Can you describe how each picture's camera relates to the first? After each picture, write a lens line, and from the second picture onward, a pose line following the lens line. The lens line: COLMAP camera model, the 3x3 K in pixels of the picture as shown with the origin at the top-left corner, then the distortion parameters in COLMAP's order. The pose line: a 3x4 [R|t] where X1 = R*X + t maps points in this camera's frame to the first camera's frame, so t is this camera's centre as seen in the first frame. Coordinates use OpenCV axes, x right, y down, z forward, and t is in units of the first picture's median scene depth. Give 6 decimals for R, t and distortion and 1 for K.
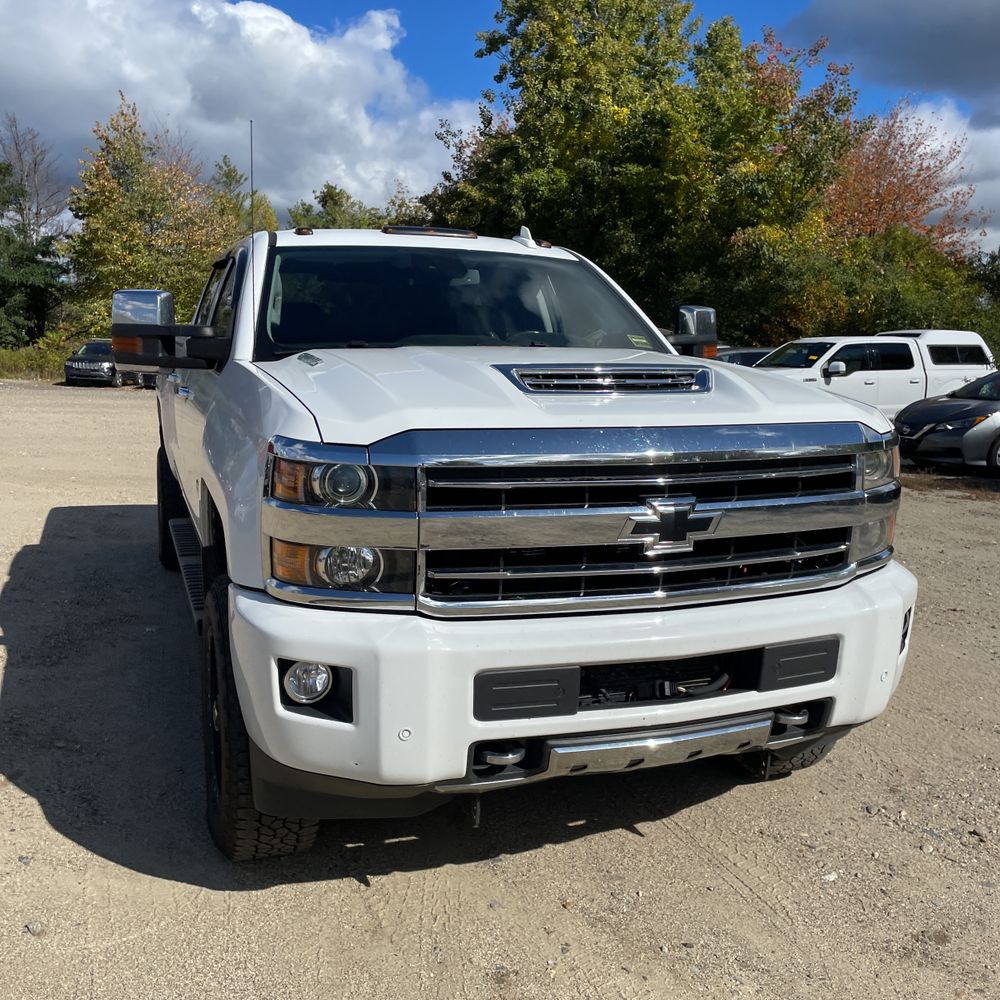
lens RADIAL K [[1013.8, 0, 496.6], [0, 1013.8, 494.1], [0, 0, 1]] dist [0.036024, 0.000000]
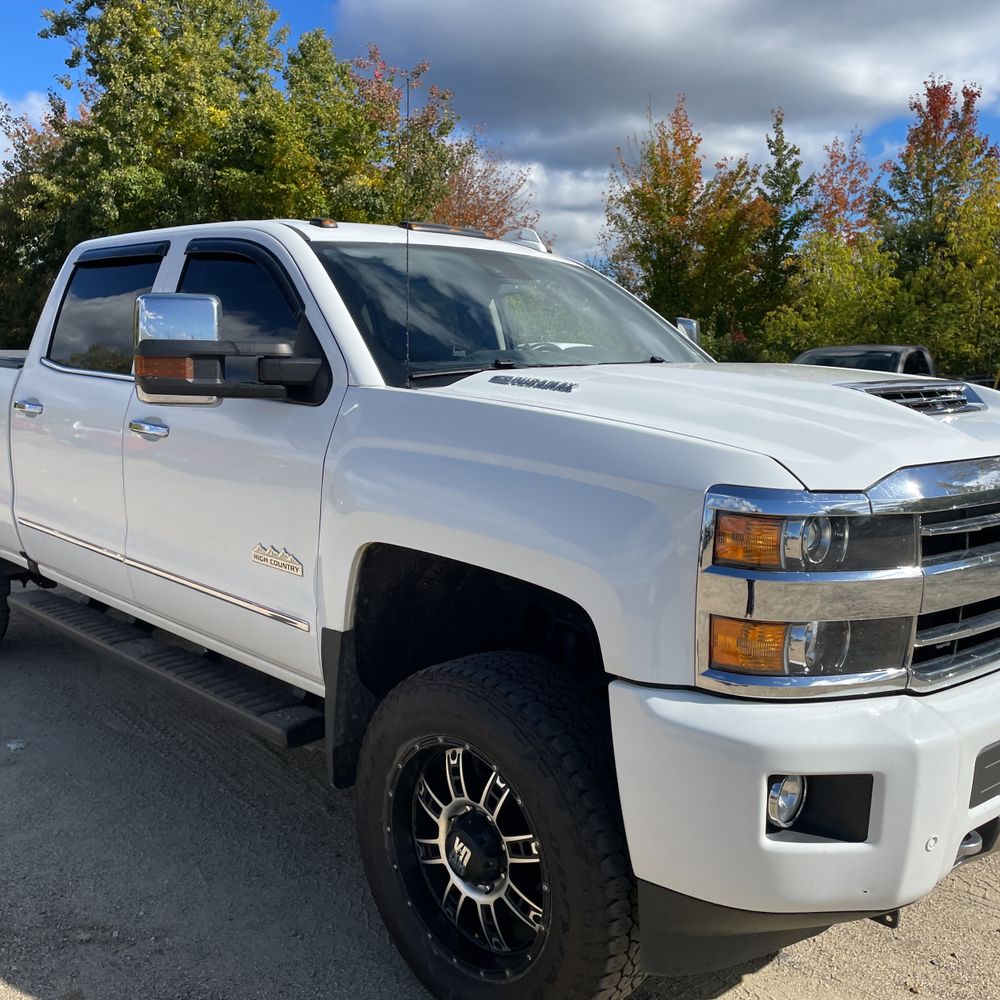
lens RADIAL K [[1013.8, 0, 495.9], [0, 1013.8, 485.5], [0, 0, 1]] dist [0.036024, 0.000000]
pose [[0.912890, -0.060361, 0.403719, -0.059653], [0.067515, 0.997712, -0.003495, -0.005803], [-0.402584, 0.030448, 0.914876, 0.031616]]
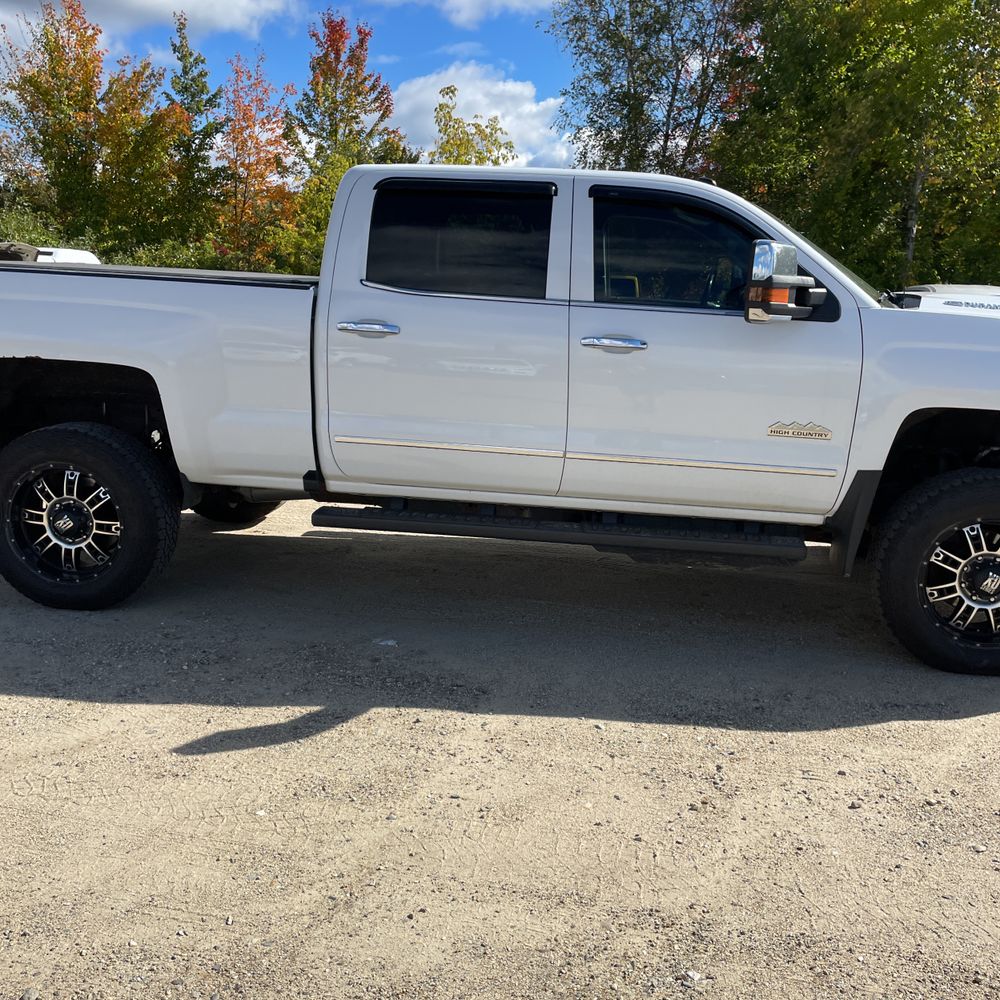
lens RADIAL K [[1013.8, 0, 506.9], [0, 1013.8, 484.9], [0, 0, 1]] dist [0.036024, 0.000000]
pose [[0.459894, -0.179953, 0.869548, -0.189023], [0.113593, 0.983127, 0.143380, -0.018576], [-0.880678, 0.032835, 0.472576, 0.103539]]
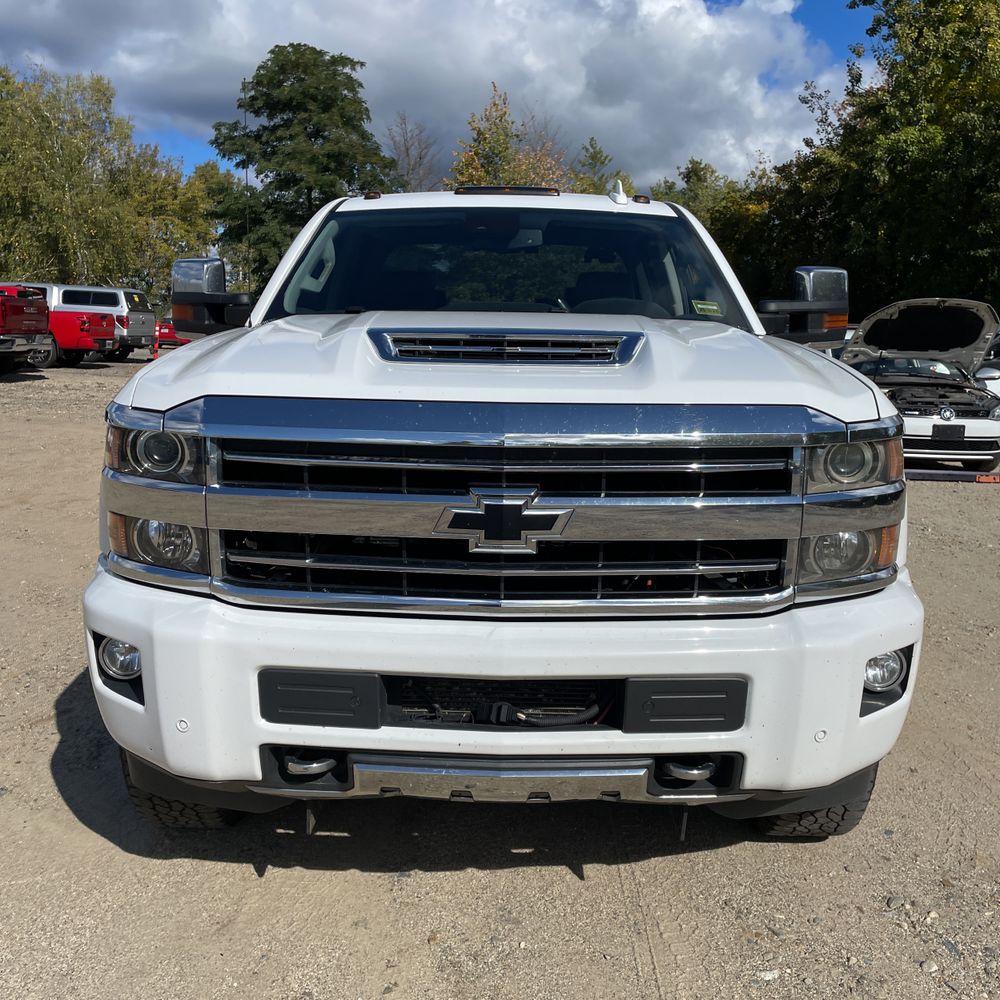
lens RADIAL K [[1013.8, 0, 503.0], [0, 1013.8, 503.0], [0, 0, 1]] dist [0.036024, 0.000000]
pose [[0.935142, 0.062621, -0.348695, 0.041244], [-0.053150, 0.997913, 0.036672, -0.001287], [0.350264, -0.015760, 0.936519, 0.019433]]
